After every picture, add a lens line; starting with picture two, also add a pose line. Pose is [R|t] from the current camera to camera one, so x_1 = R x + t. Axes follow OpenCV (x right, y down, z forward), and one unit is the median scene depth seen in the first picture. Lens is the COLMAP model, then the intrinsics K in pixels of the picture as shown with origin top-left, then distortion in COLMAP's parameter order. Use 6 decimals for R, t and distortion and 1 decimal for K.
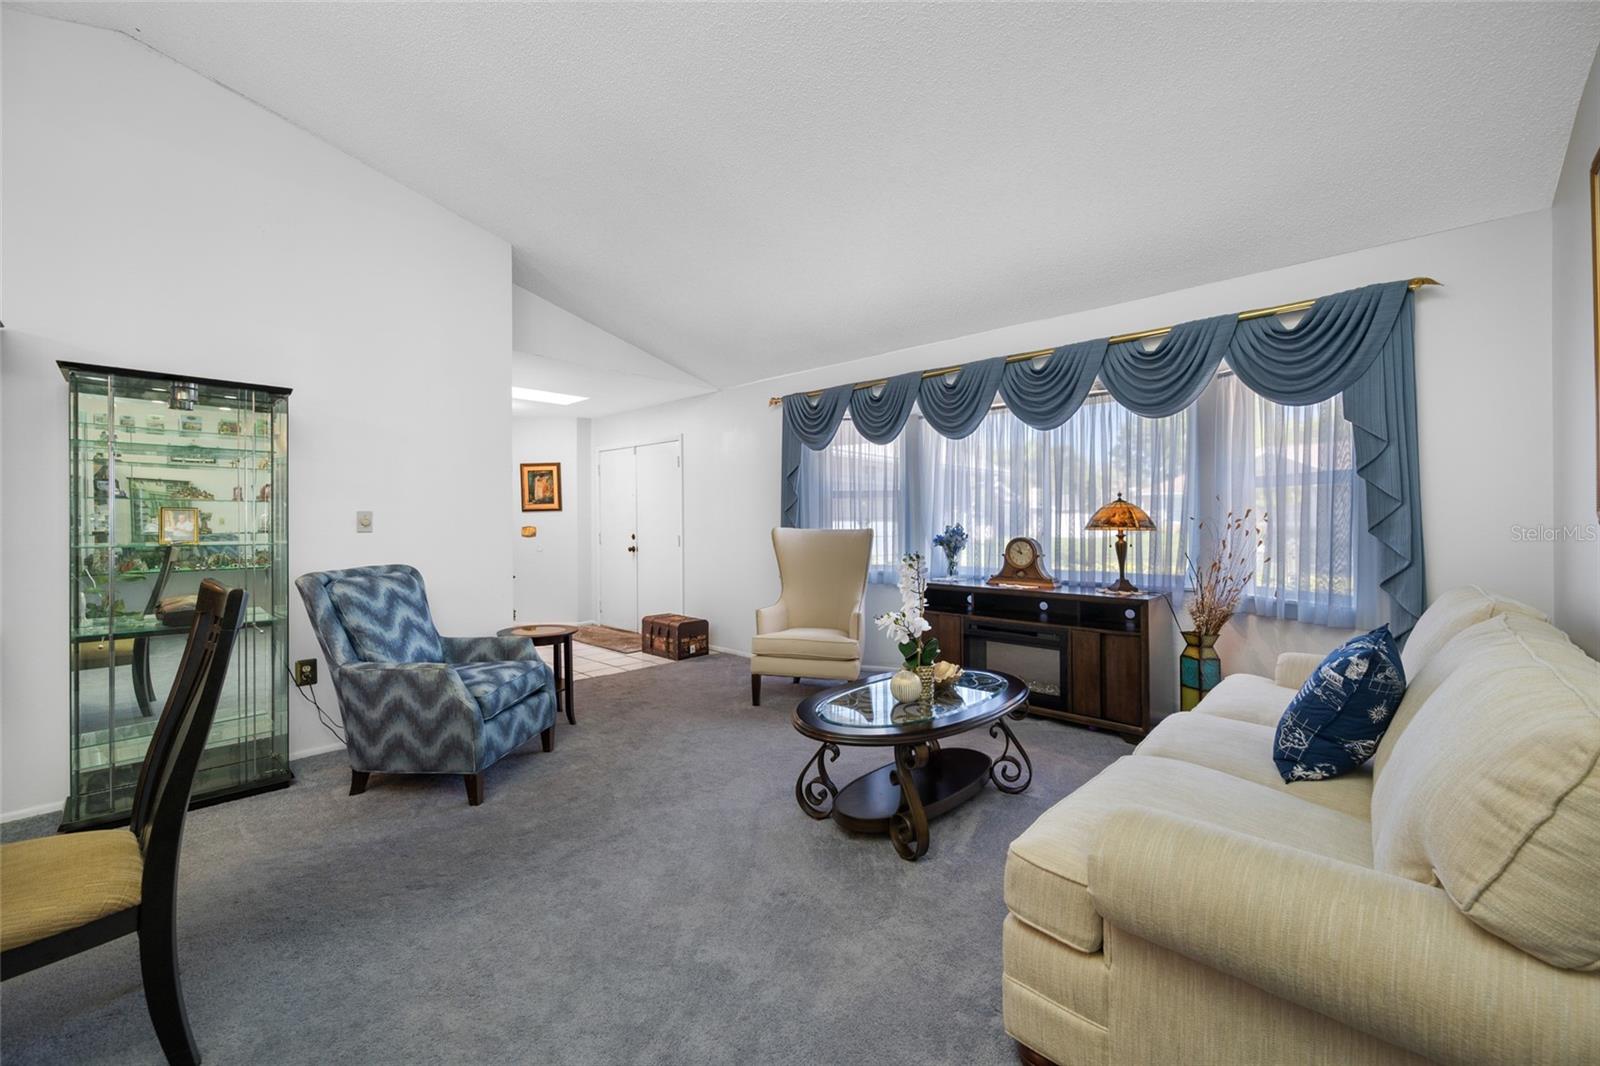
lens RADIAL K [[640.9, 0, 798.6], [0, 640.9, 524.2], [0, 0, 1]] dist [0.001079, 0.000208]
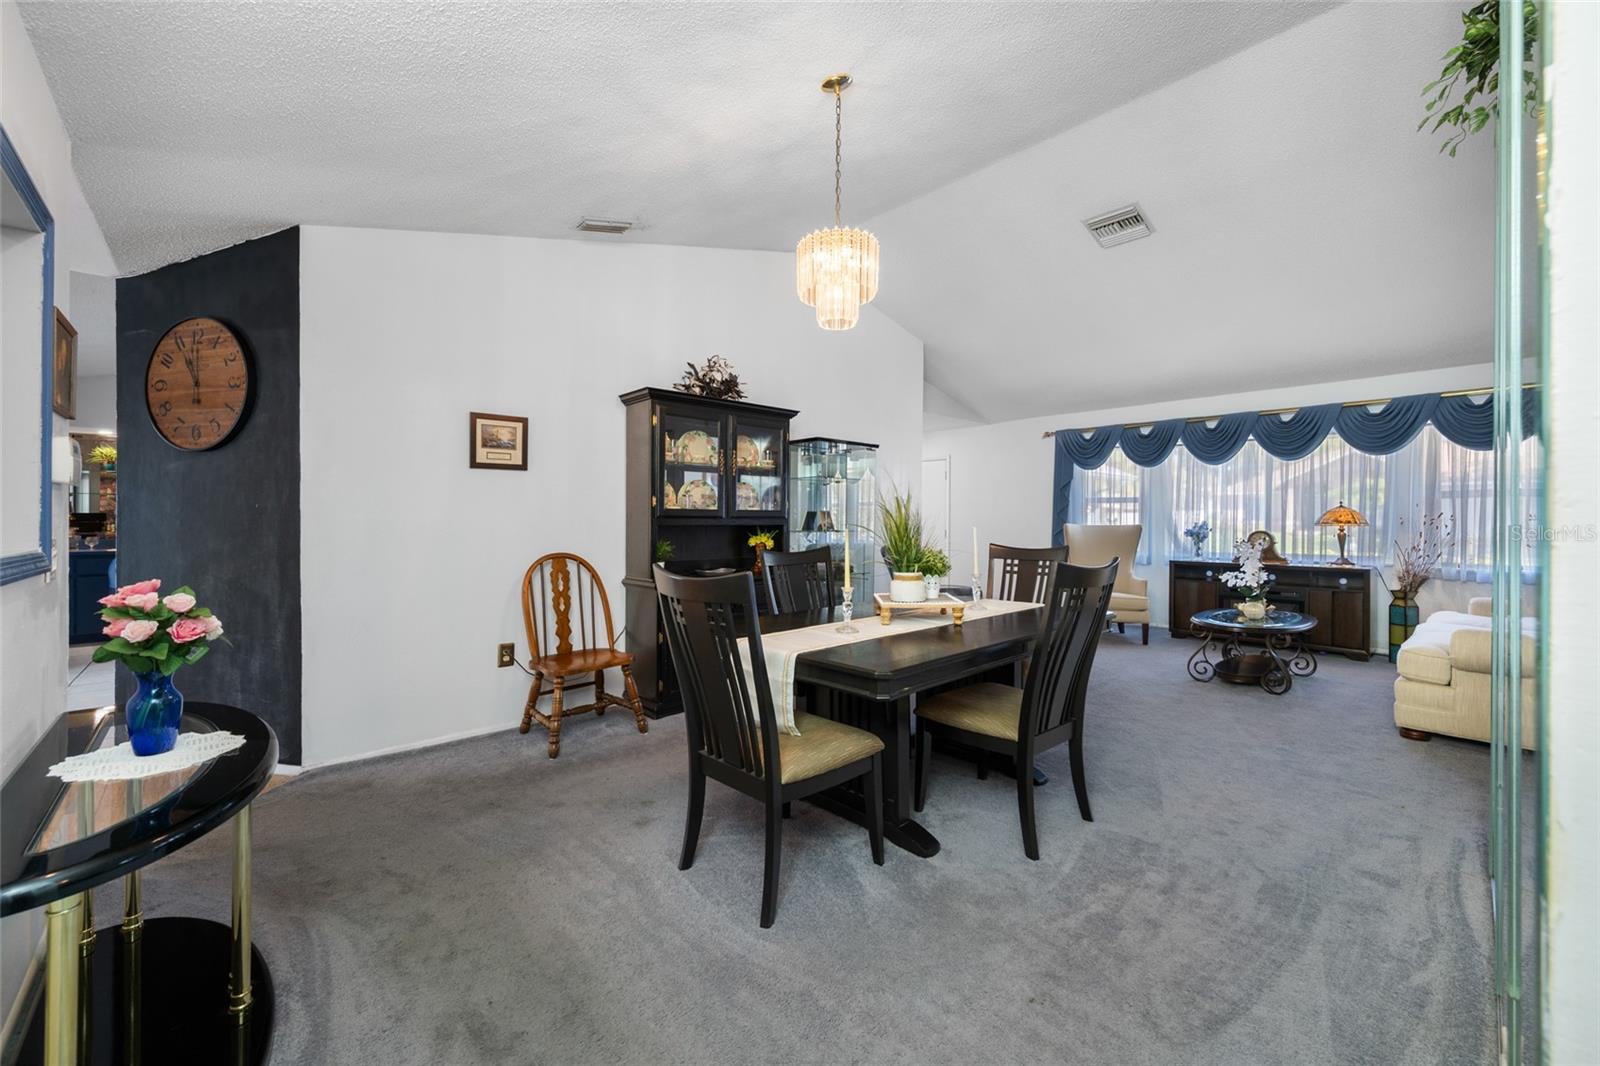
lens RADIAL K [[640.9, 0, 798.6], [0, 640.9, 524.2], [0, 0, 1]] dist [0.001079, 0.000208]
pose [[0.998056, 0.004326, -0.062169, -0.696687], [-0.004537, 0.999984, -0.003248, 0.016402], [0.062154, 0.003524, 0.998060, -0.609782]]
